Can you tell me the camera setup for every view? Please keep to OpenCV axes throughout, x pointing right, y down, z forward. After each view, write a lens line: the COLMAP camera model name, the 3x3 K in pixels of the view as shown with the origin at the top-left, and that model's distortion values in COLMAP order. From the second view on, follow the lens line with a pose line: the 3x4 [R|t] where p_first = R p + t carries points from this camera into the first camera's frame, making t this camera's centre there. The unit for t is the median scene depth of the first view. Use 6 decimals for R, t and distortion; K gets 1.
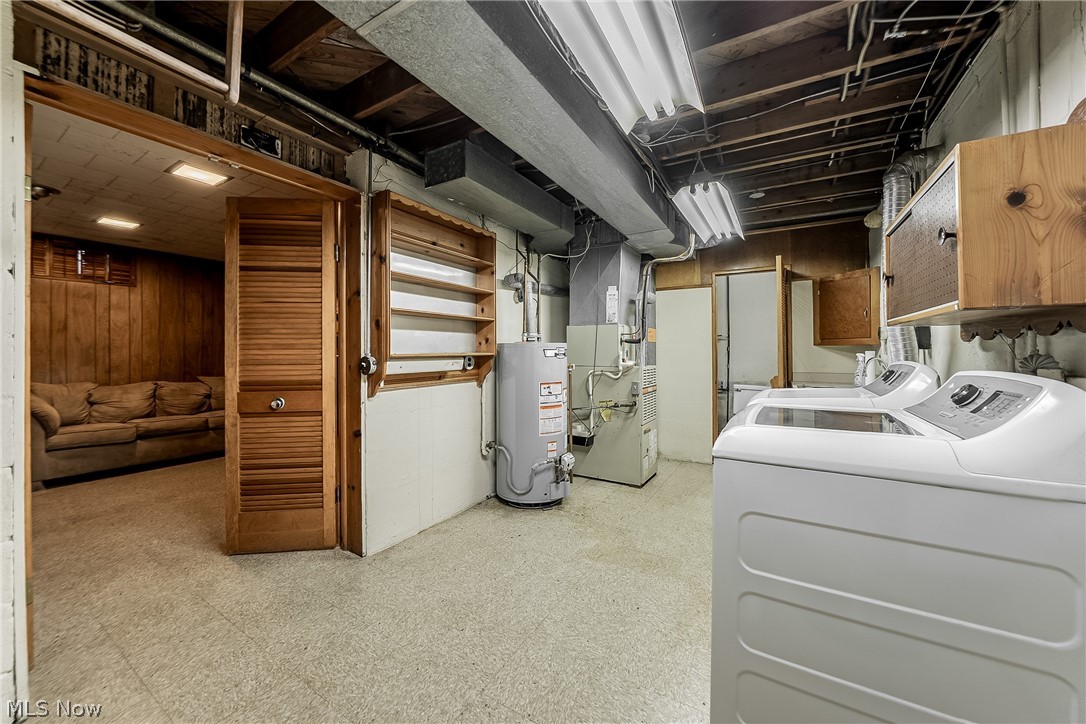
lens RADIAL K [[392.1, 0, 539.6], [0, 392.1, 352.7], [0, 0, 1]] dist [-0.018312, 0.000190]
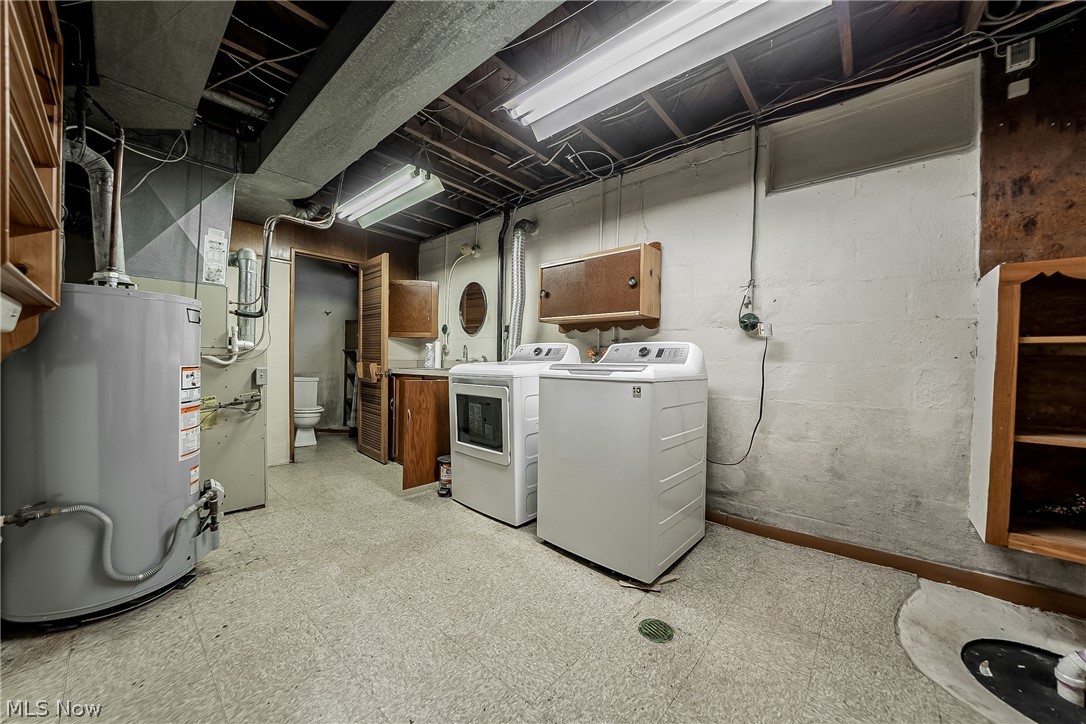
lens RADIAL K [[392.1, 0, 538.6], [0, 392.1, 367.3], [0, 0, 1]] dist [-0.018312, 0.000190]
pose [[0.184829, -0.011259, 0.982706, -0.450078], [-0.018023, 0.999727, 0.014844, 0.059982], [-0.982605, -0.020455, 0.184576, 0.389483]]
